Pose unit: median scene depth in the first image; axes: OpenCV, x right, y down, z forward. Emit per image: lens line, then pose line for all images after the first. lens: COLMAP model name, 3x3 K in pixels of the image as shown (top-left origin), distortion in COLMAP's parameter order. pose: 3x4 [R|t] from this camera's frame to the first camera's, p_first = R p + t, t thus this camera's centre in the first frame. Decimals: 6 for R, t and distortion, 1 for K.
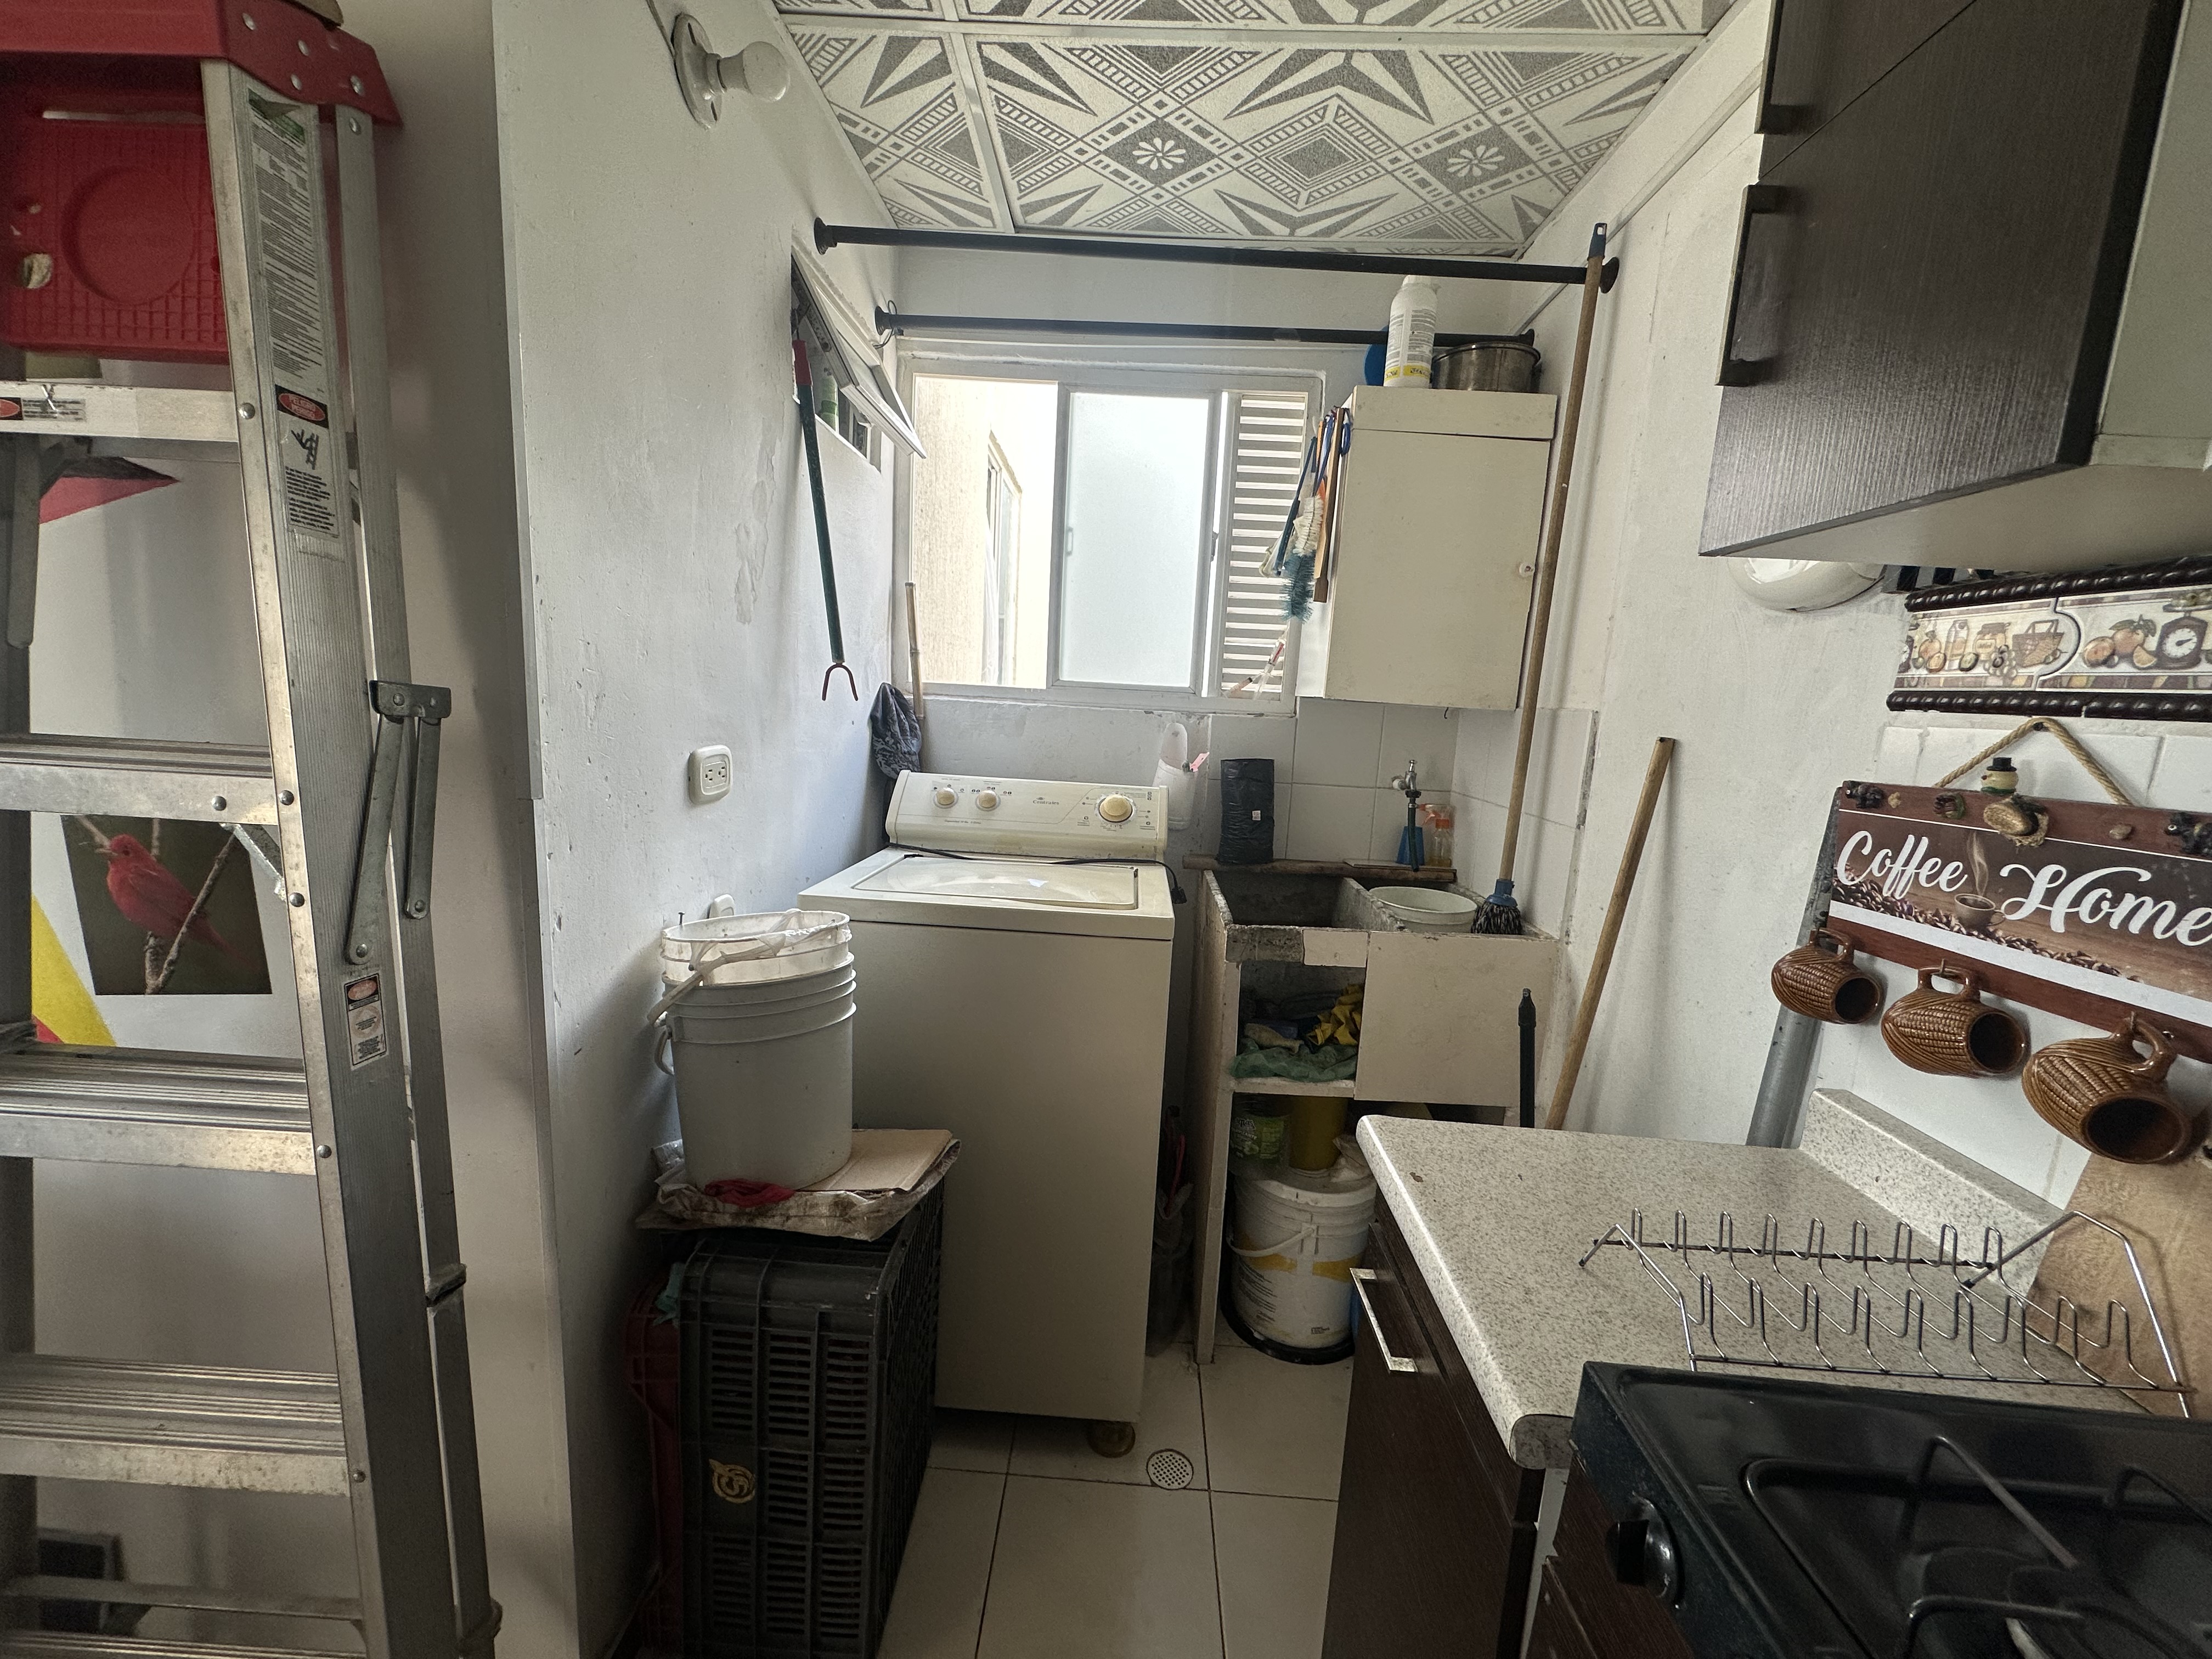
lens RADIAL K [[907.7, 0, 1094.5], [0, 907.7, 834.0], [0, 0, 1]] dist [-0.000492, 0.012104]
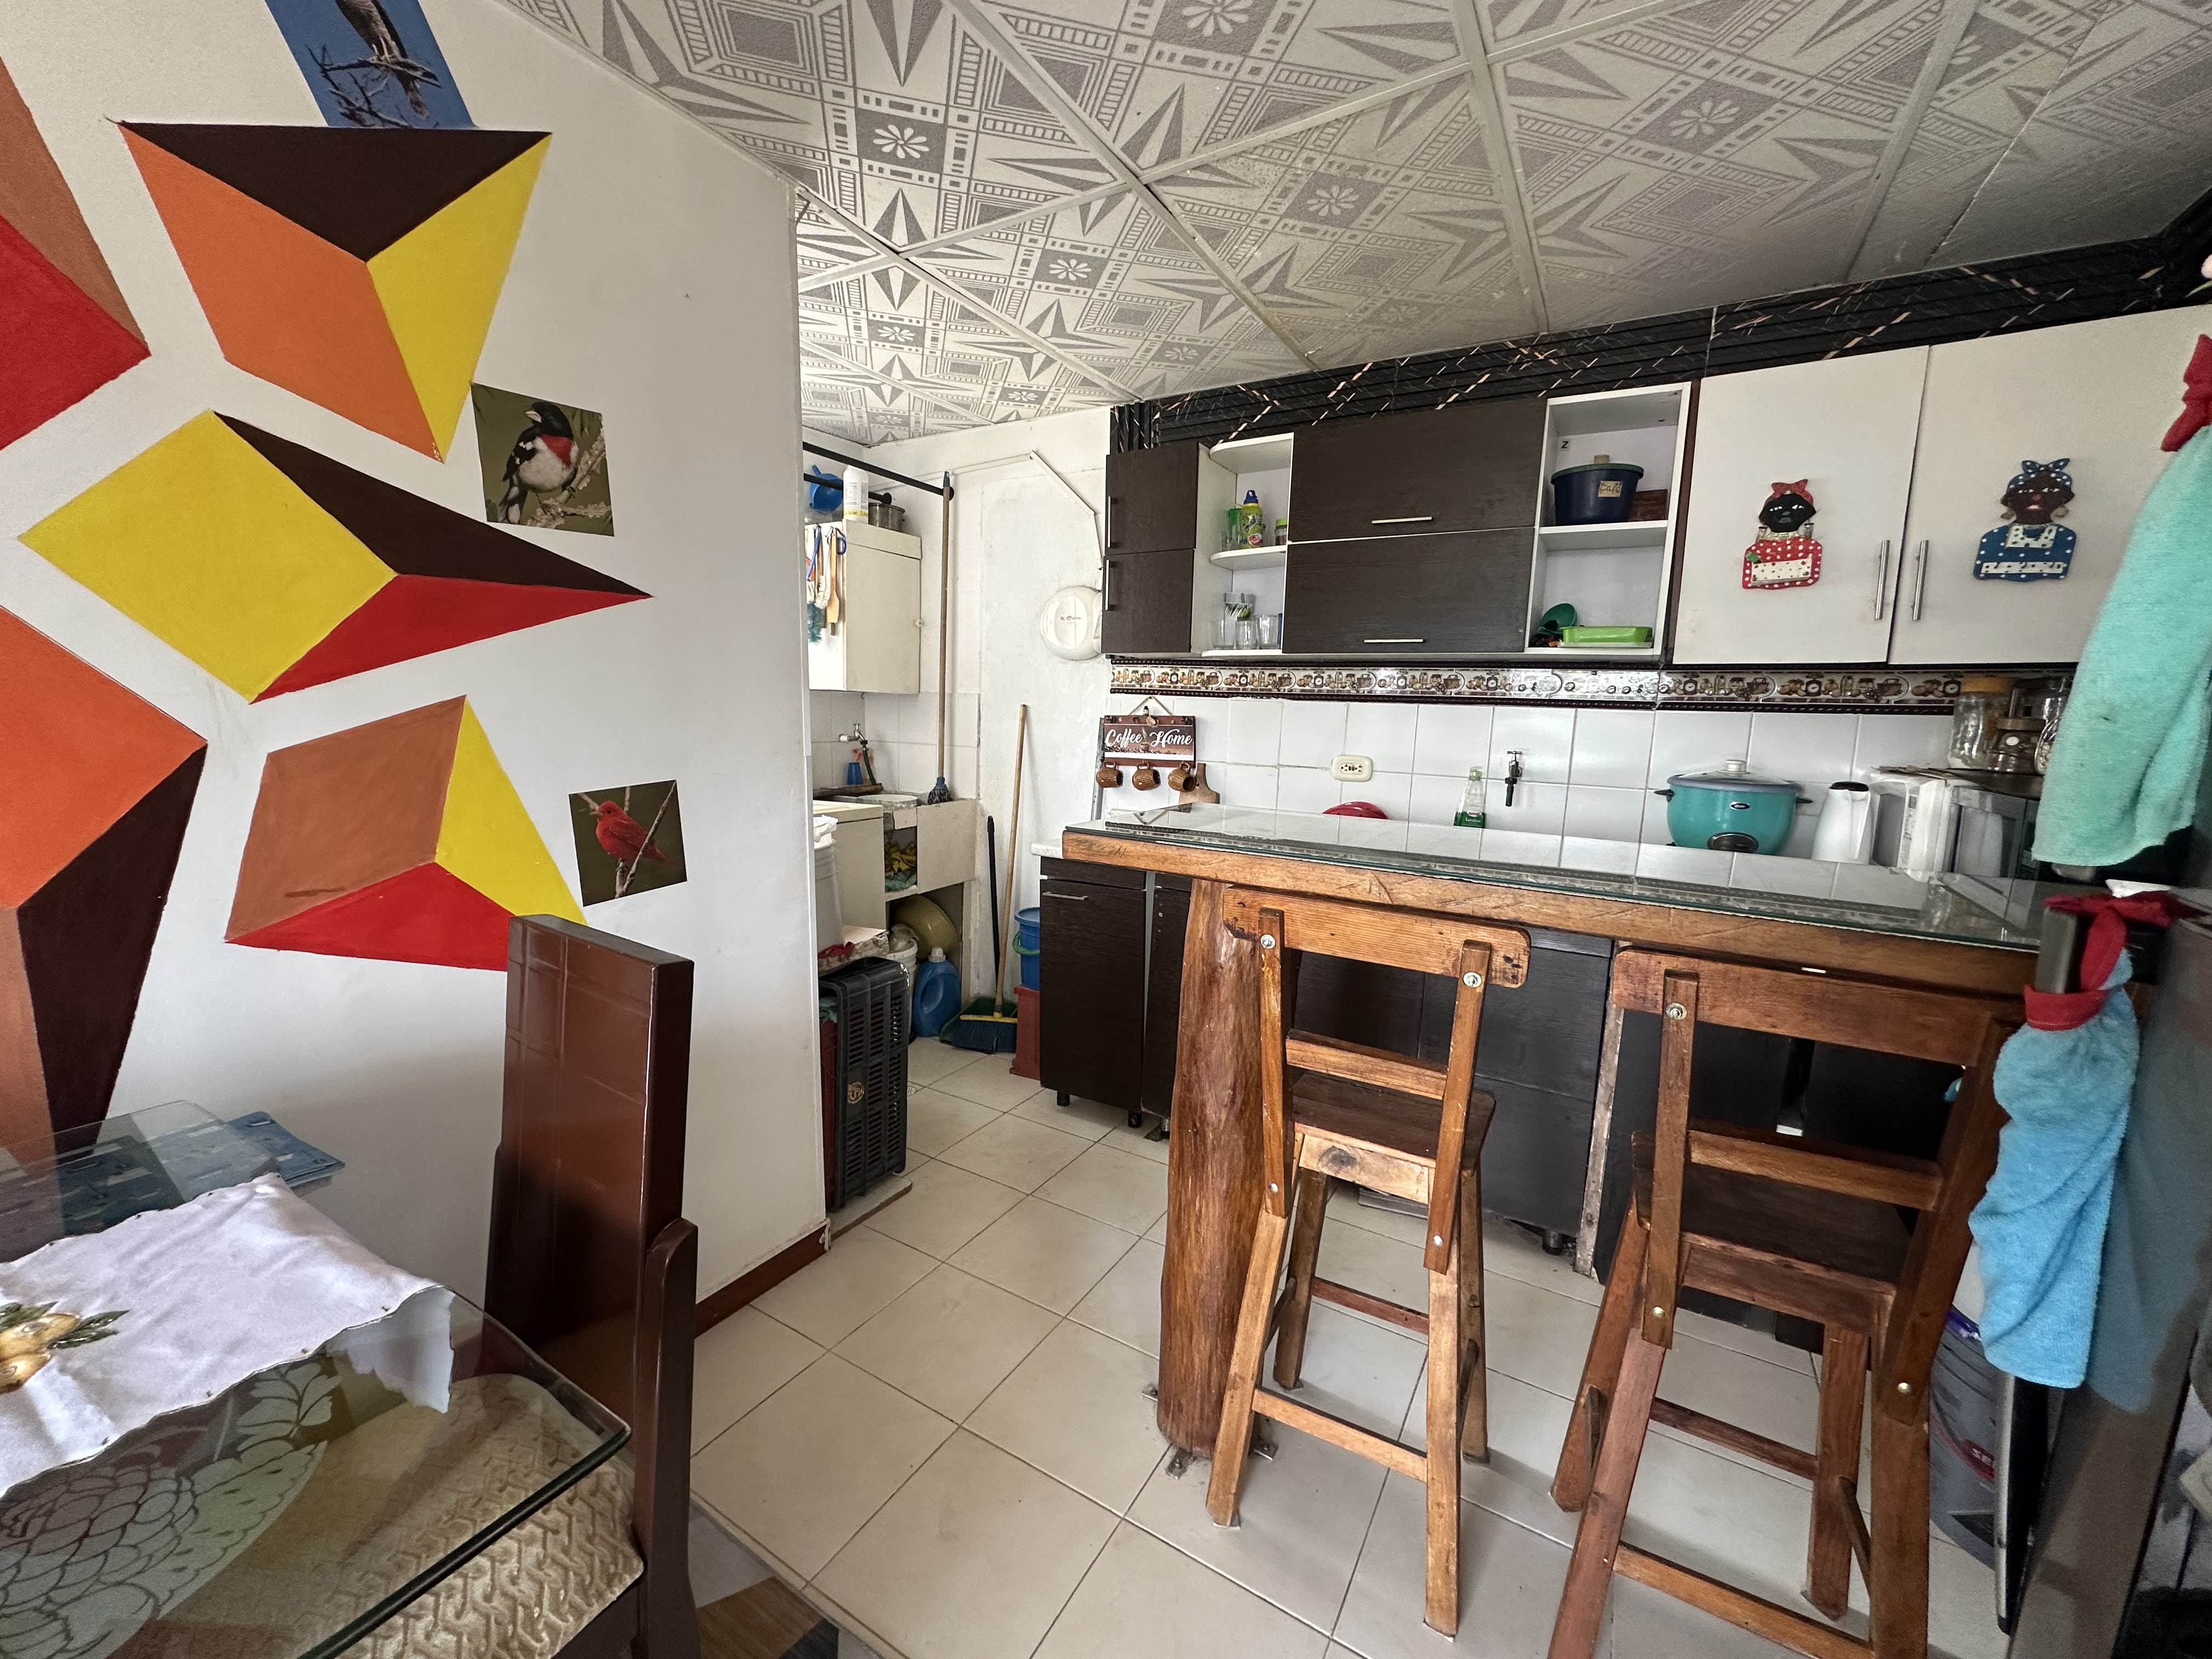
lens RADIAL K [[880.1, 0, 1106.4], [0, 880.1, 826.9], [0, 0, 1]] dist [-0.002836, 0.000302]
pose [[0.473097, -0.158319, 0.866669, -1.949614], [0.136497, 0.985015, 0.105427, 0.004461], [-0.870372, 0.068421, 0.487617, -0.517073]]
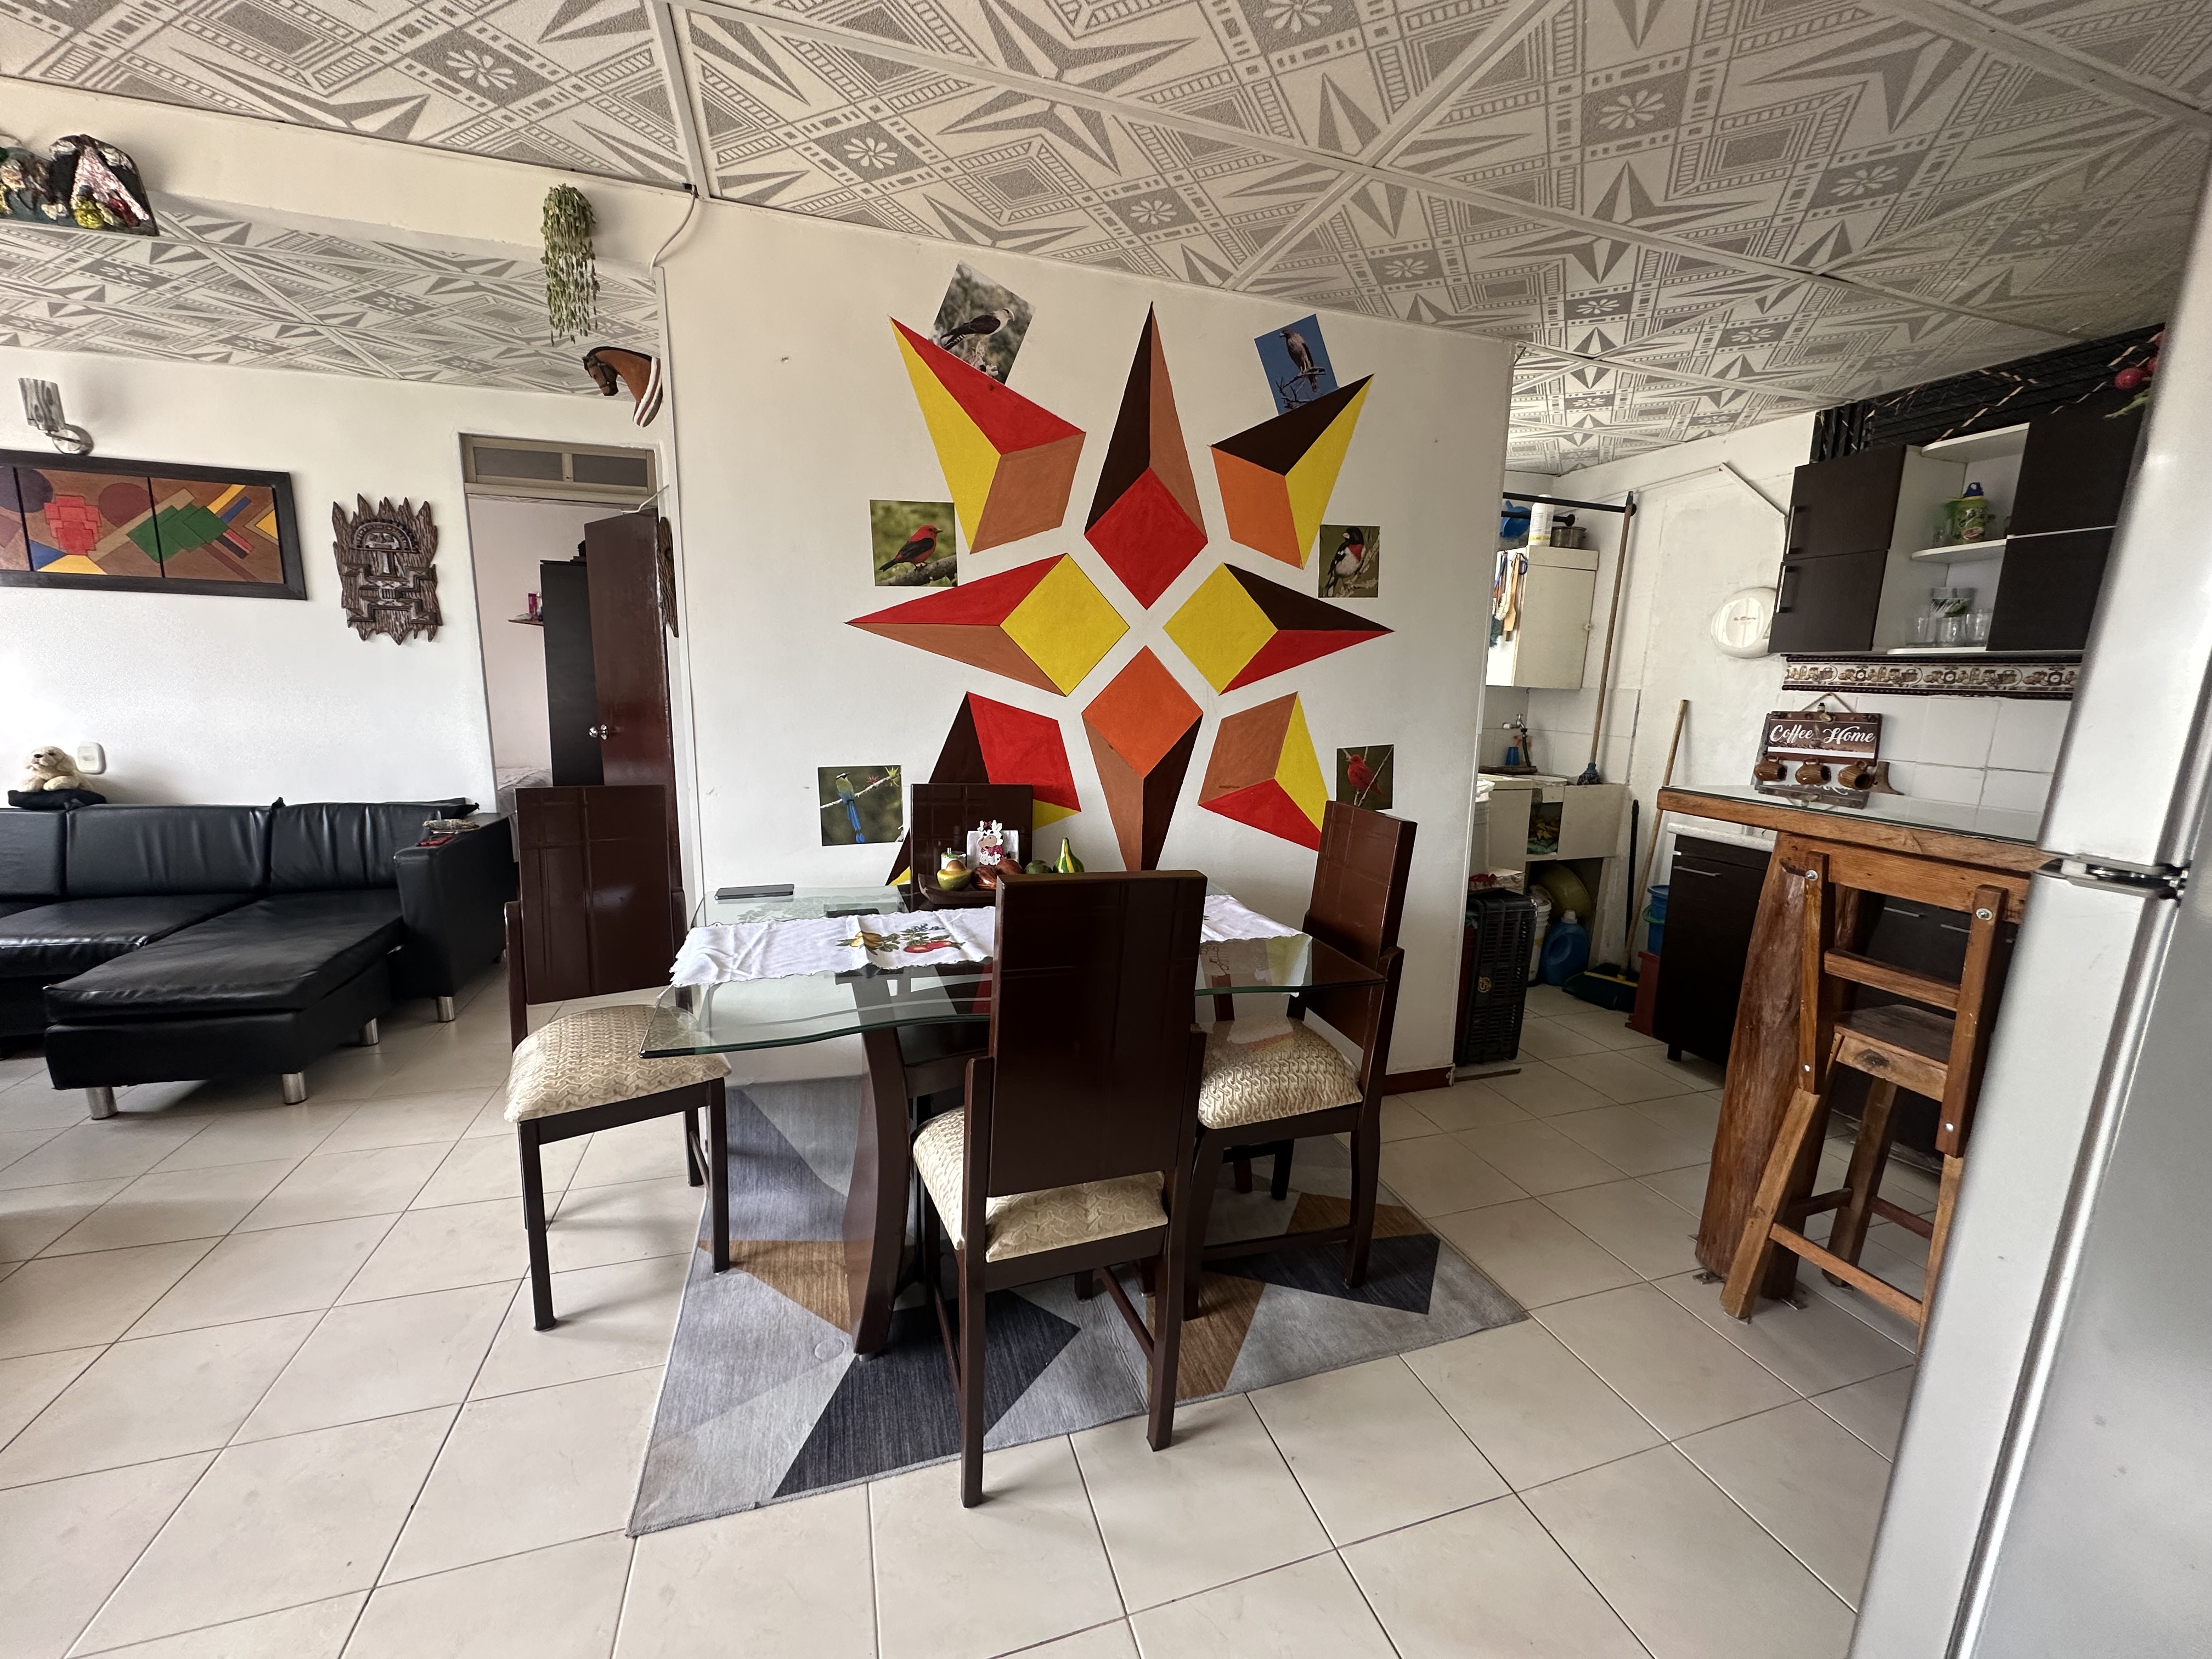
lens RADIAL K [[880.1, 0, 1106.4], [0, 880.1, 826.9], [0, 0, 1]] dist [-0.002836, 0.000302]
pose [[0.934473, -0.082368, 0.346376, -2.634824], [0.073961, 0.996558, 0.037446, 0.065427], [-0.348268, -0.009374, 0.937348, -1.200585]]
